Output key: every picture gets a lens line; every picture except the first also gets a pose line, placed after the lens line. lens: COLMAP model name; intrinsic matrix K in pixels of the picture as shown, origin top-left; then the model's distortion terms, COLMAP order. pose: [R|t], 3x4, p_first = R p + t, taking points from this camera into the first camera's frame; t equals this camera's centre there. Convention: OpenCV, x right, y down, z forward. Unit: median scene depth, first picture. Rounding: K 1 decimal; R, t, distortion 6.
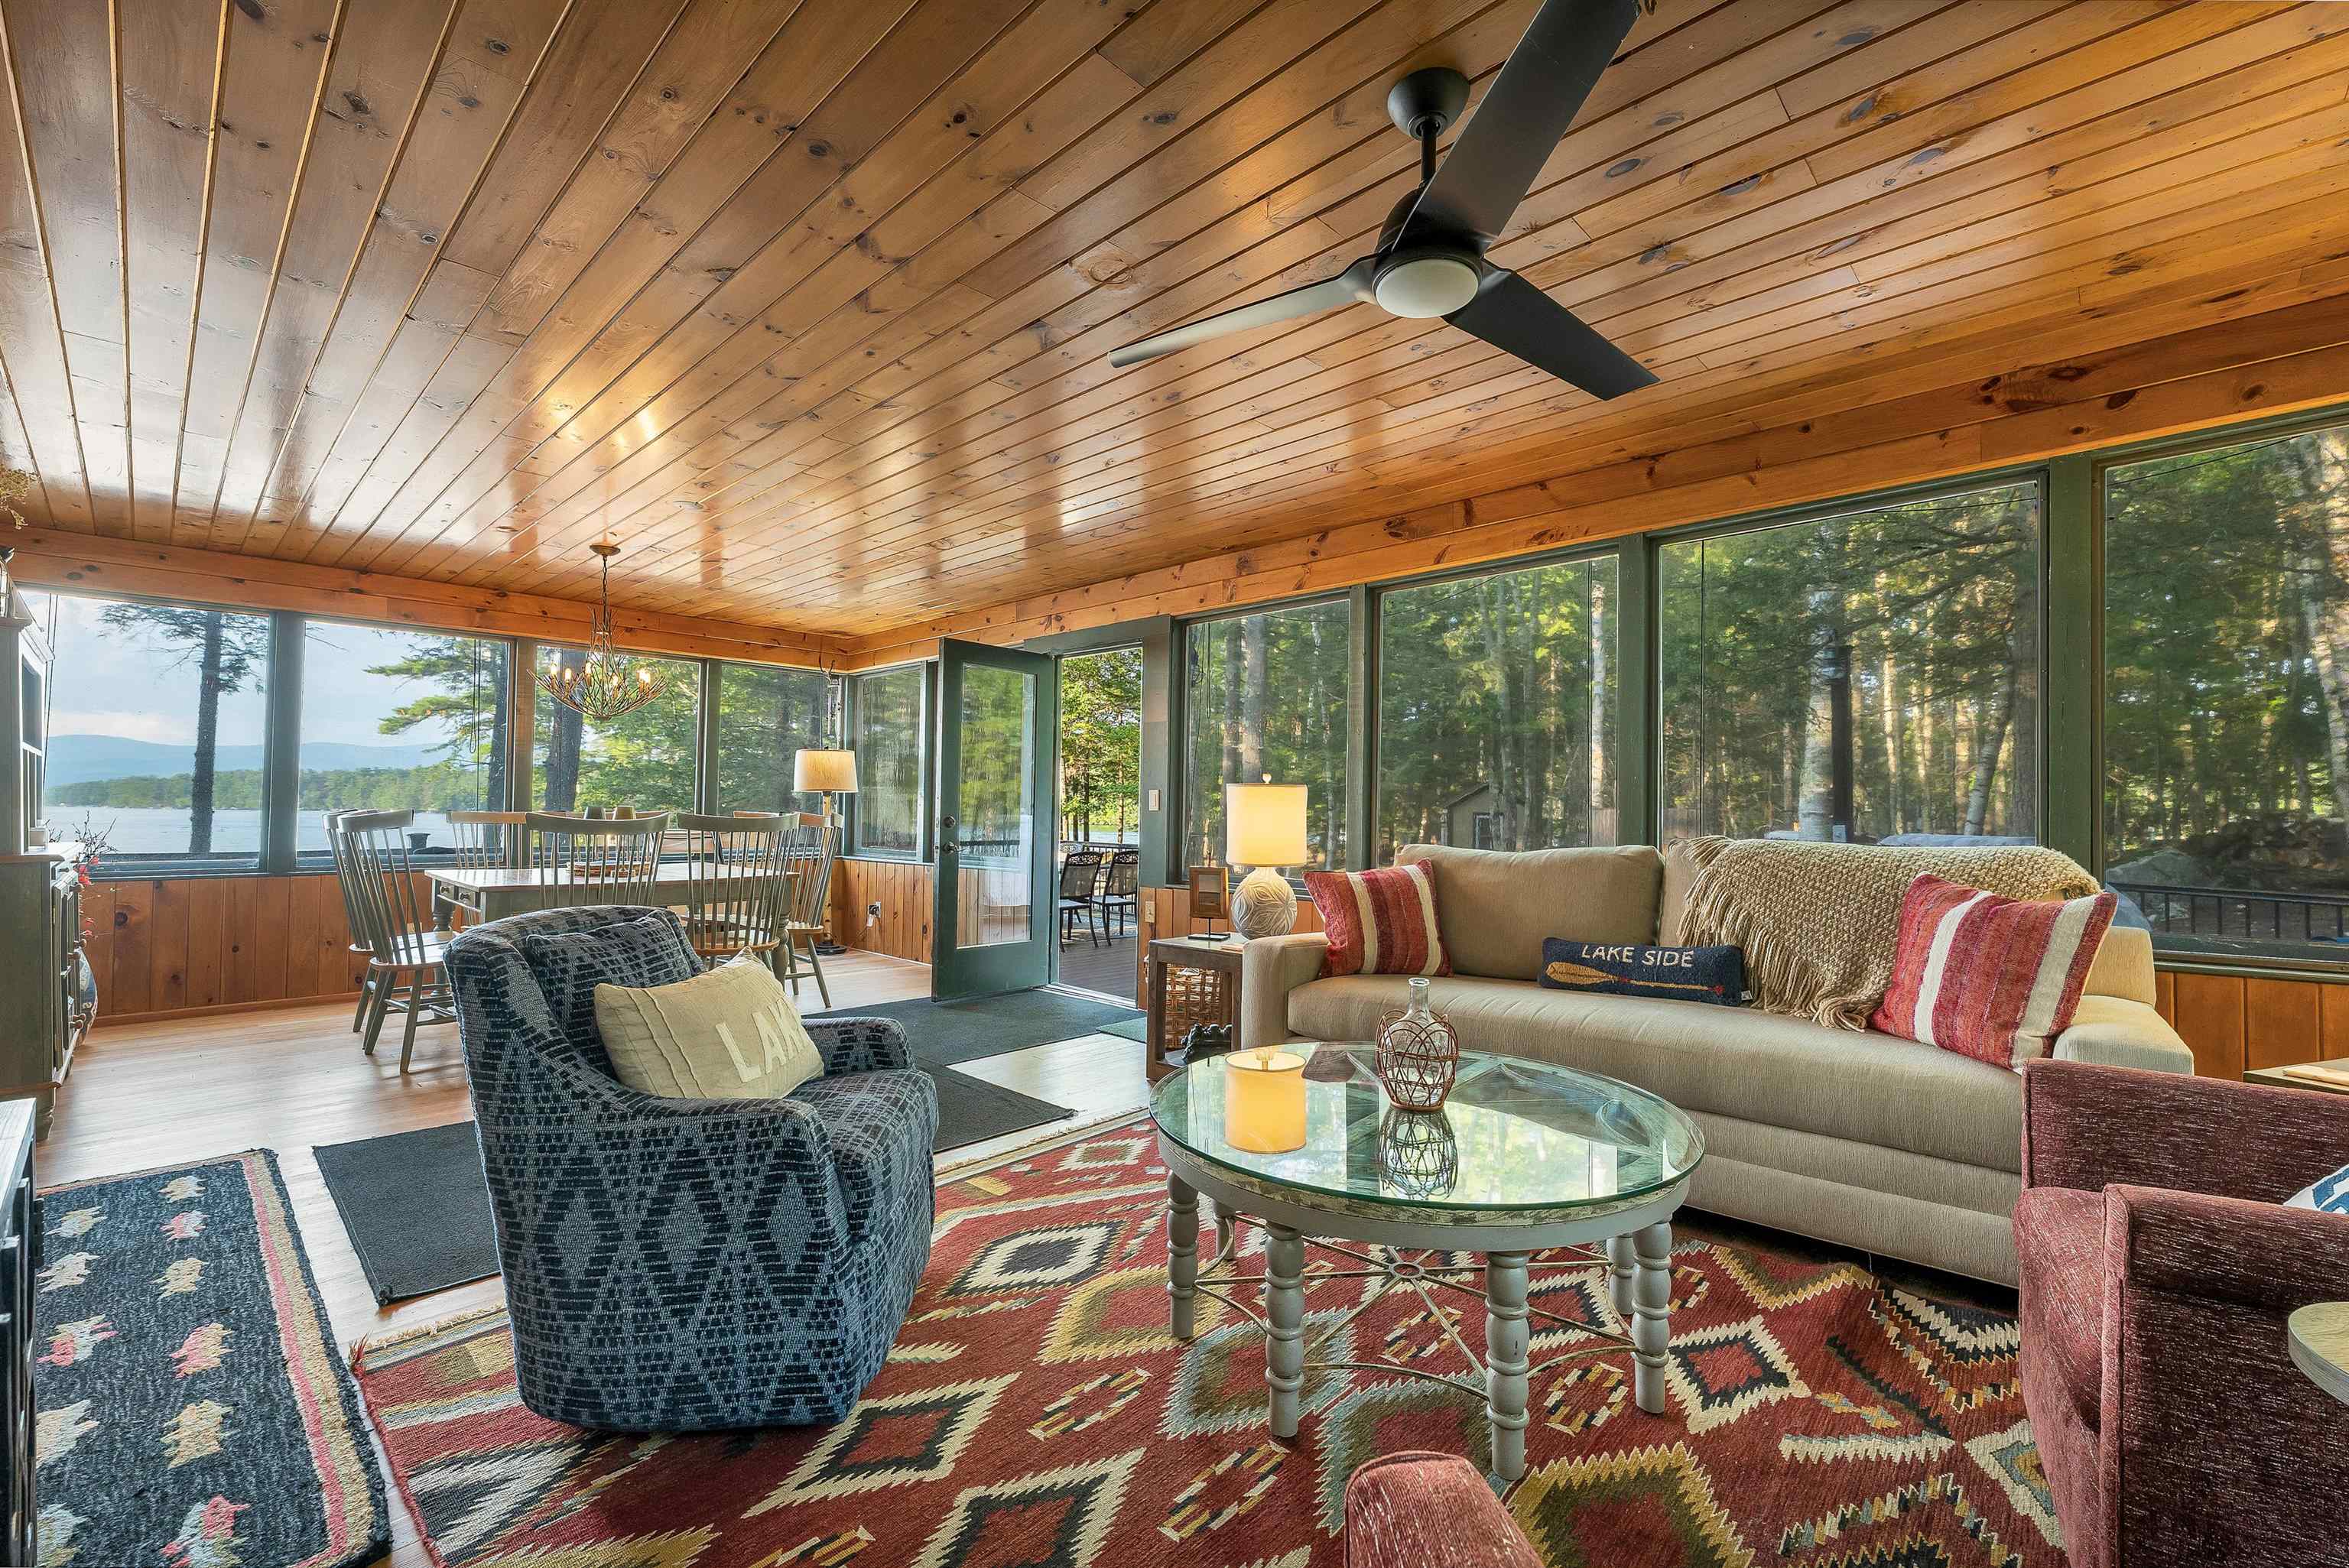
lens RADIAL K [[992.7, 0, 1176.1], [0, 992.7, 792.3], [0, 0, 1]] dist [-0.000800, -0.000126]
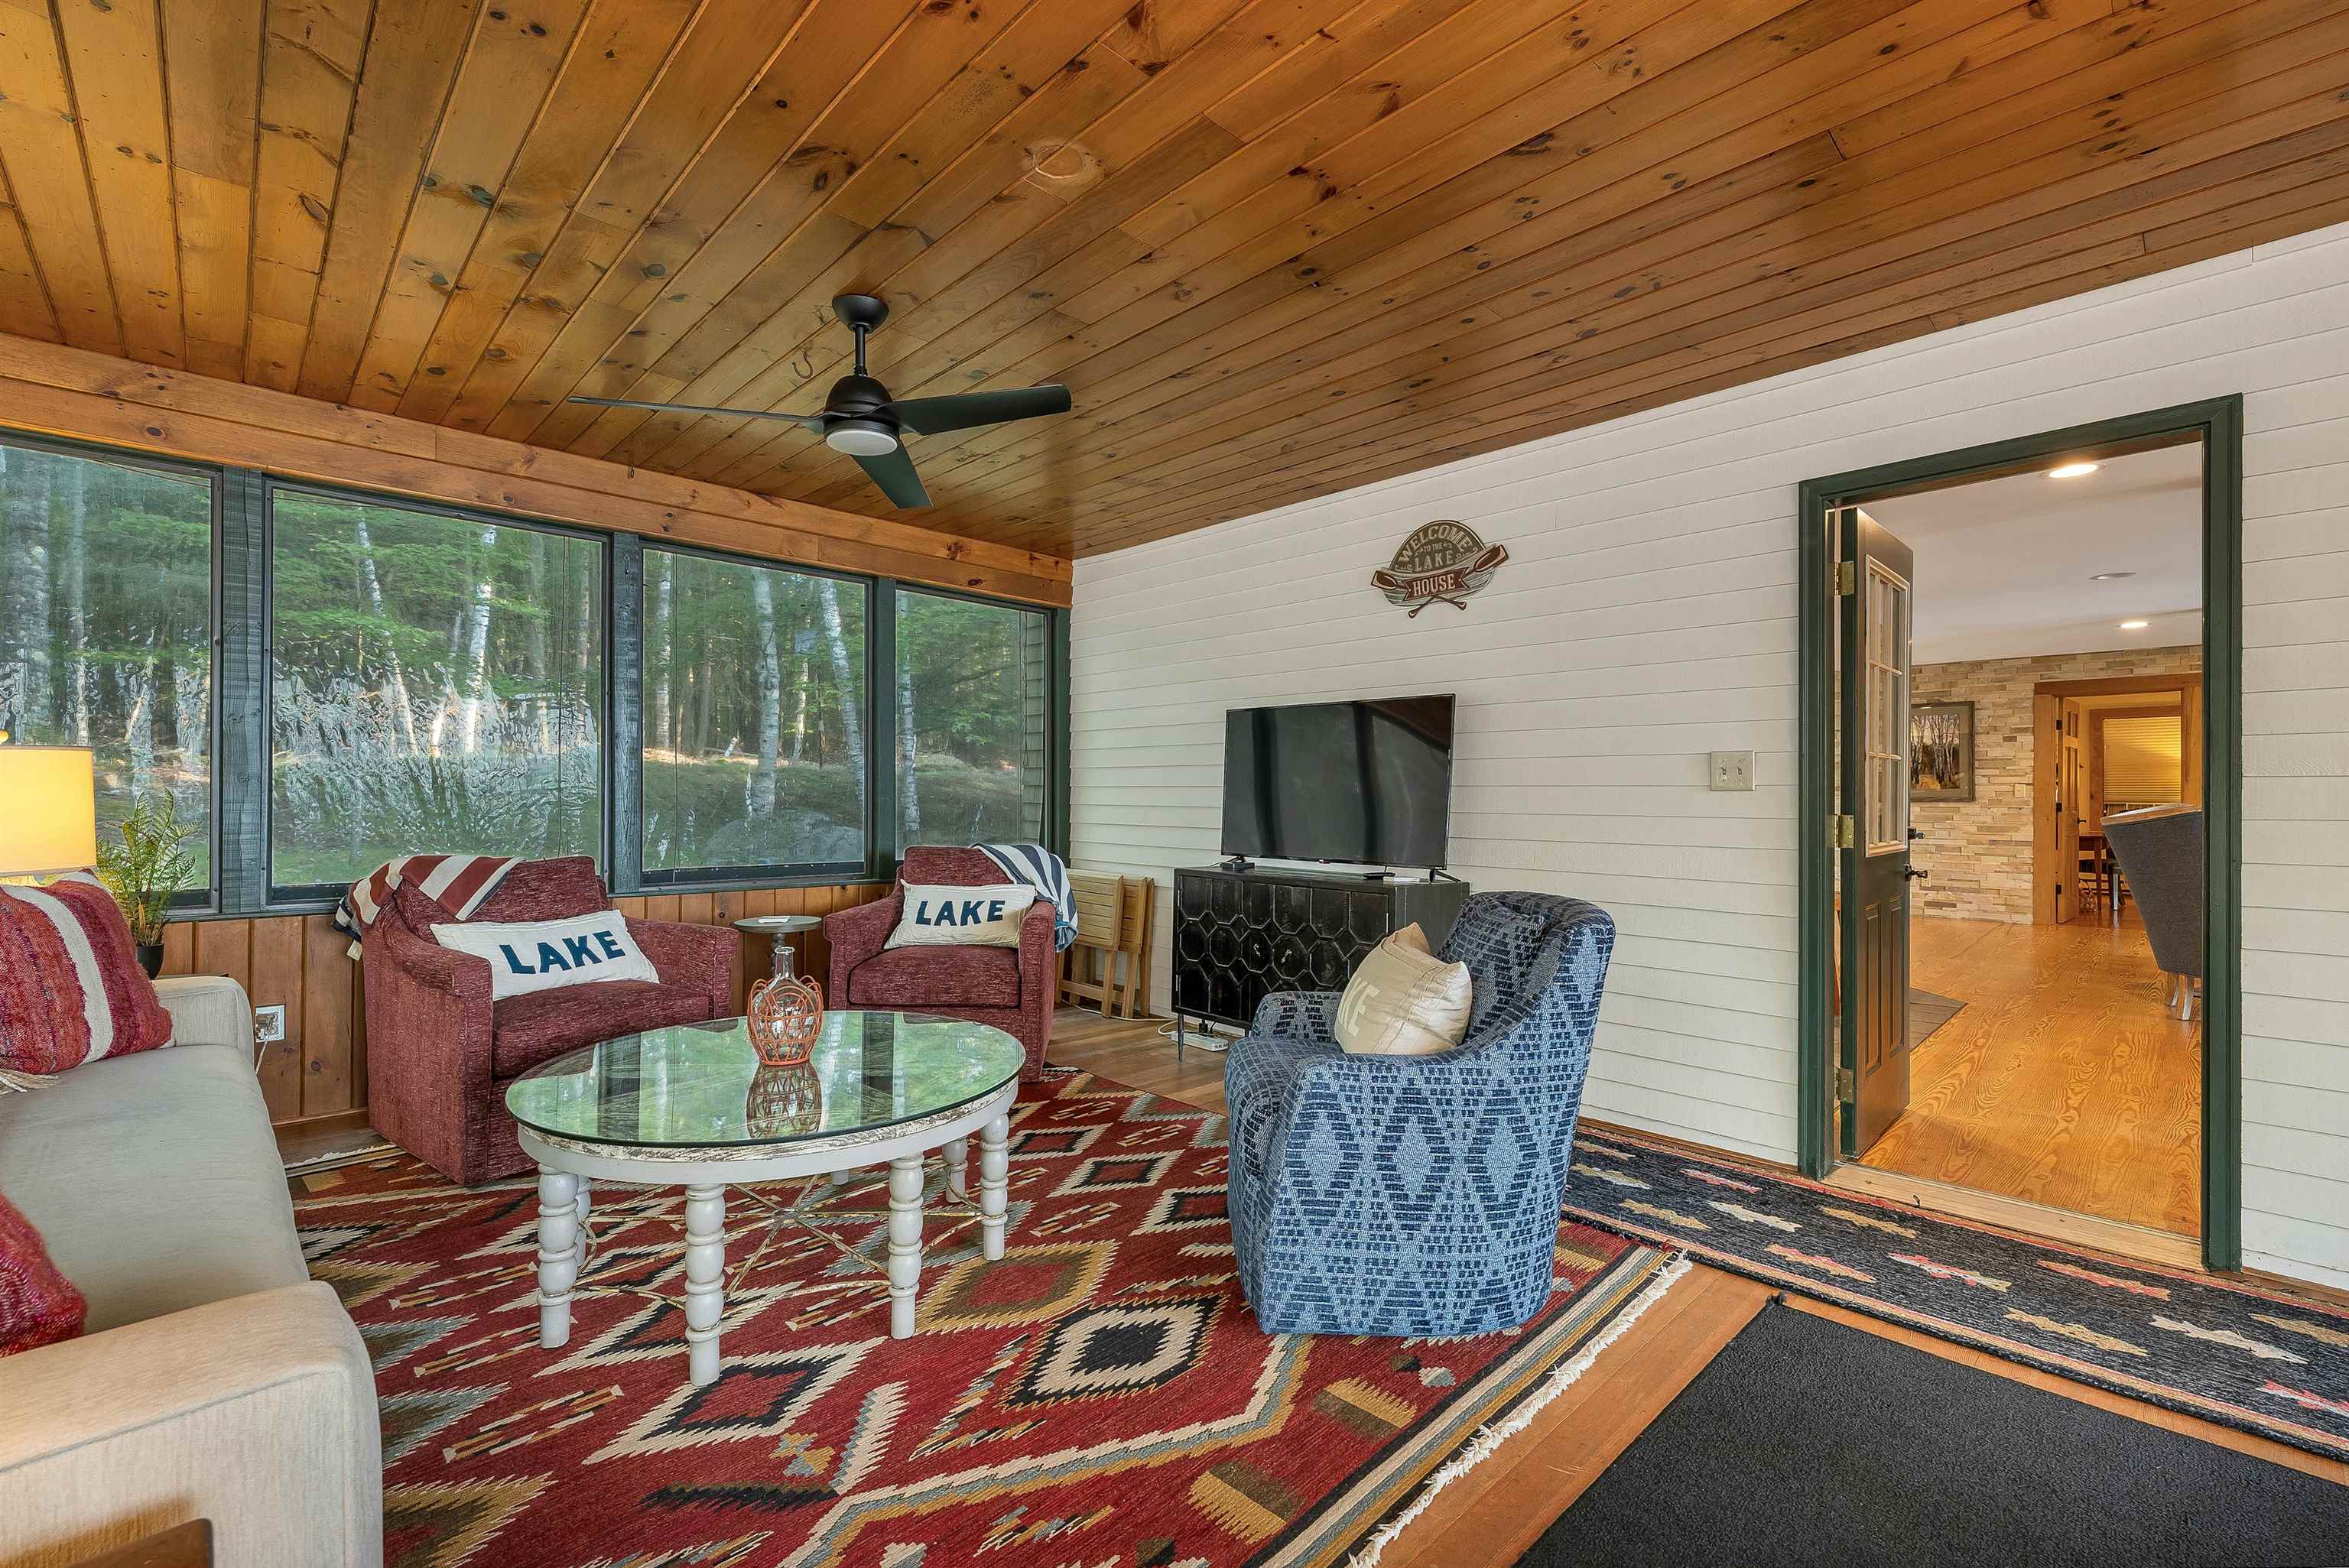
lens RADIAL K [[992.7, 0, 1174.4], [0, 992.7, 792.3], [0, 0, 1]] dist [-0.000800, -0.000126]
pose [[-0.999205, -0.012428, 0.037871, -0.222283], [-0.013487, 0.999522, -0.027824, 0.035838], [-0.037507, -0.028313, -0.998895, 2.004623]]
